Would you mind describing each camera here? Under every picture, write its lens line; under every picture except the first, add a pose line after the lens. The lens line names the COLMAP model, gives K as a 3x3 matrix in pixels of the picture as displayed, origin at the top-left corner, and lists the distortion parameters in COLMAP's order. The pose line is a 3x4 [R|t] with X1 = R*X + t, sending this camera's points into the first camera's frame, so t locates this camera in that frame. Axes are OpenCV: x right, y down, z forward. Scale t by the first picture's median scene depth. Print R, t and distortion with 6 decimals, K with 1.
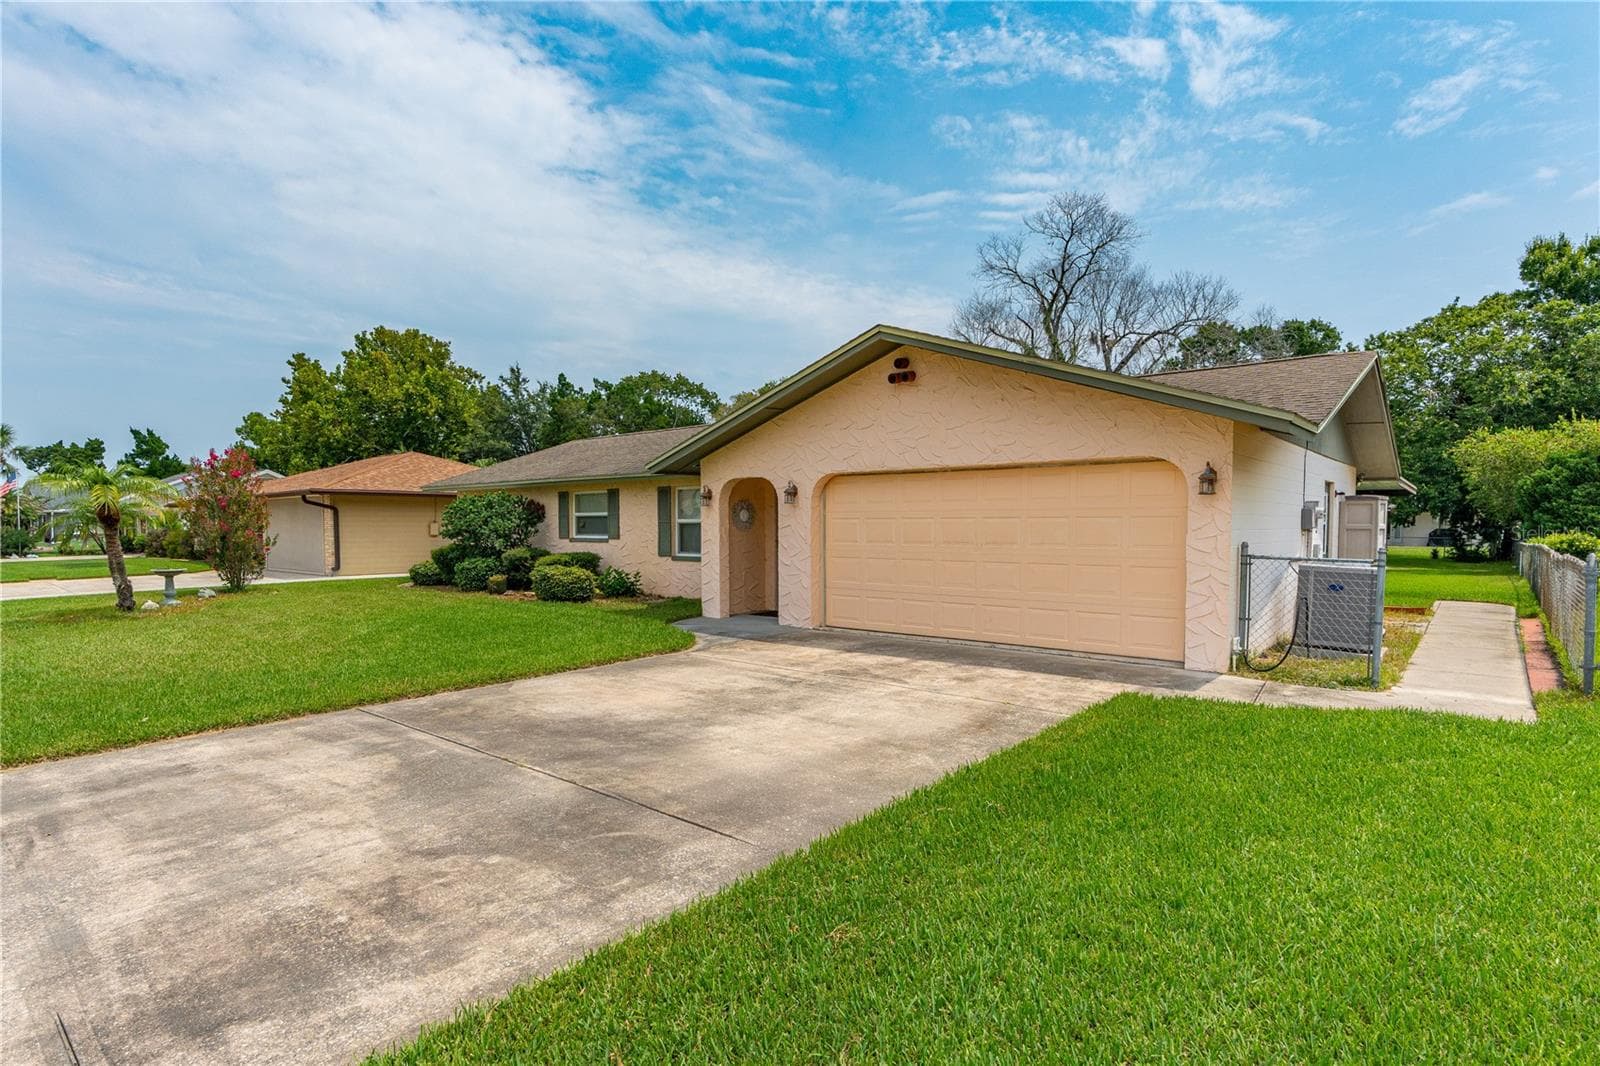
lens RADIAL K [[812.2, 0, 804.7], [0, 812.2, 543.3], [0, 0, 1]] dist [-0.005715, 0.000004]
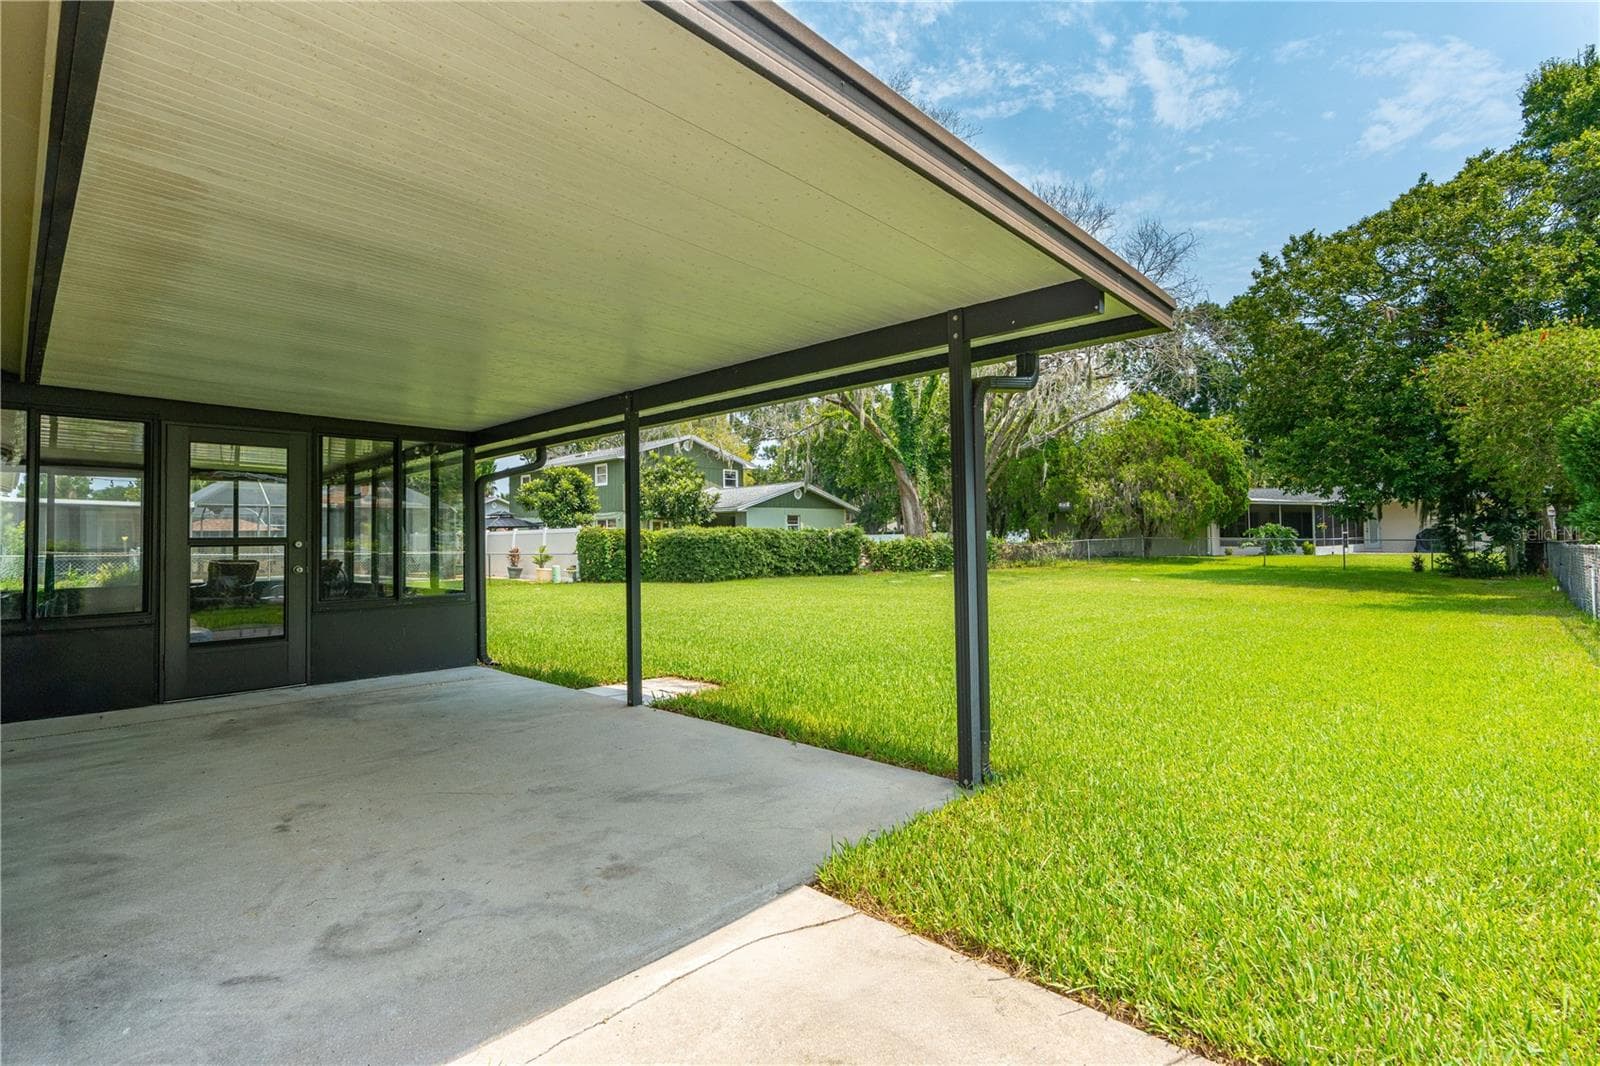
lens RADIAL K [[742.6, 0, 800.0], [0, 742.6, 523.5], [0, 0, 1]] dist [-0.000109, -0.000666]
pose [[0.998398, -0.030257, -0.047818, 0.332953], [0.027620, 0.998110, -0.054891, -0.001062], [0.049389, 0.053482, 0.997347, 0.402578]]
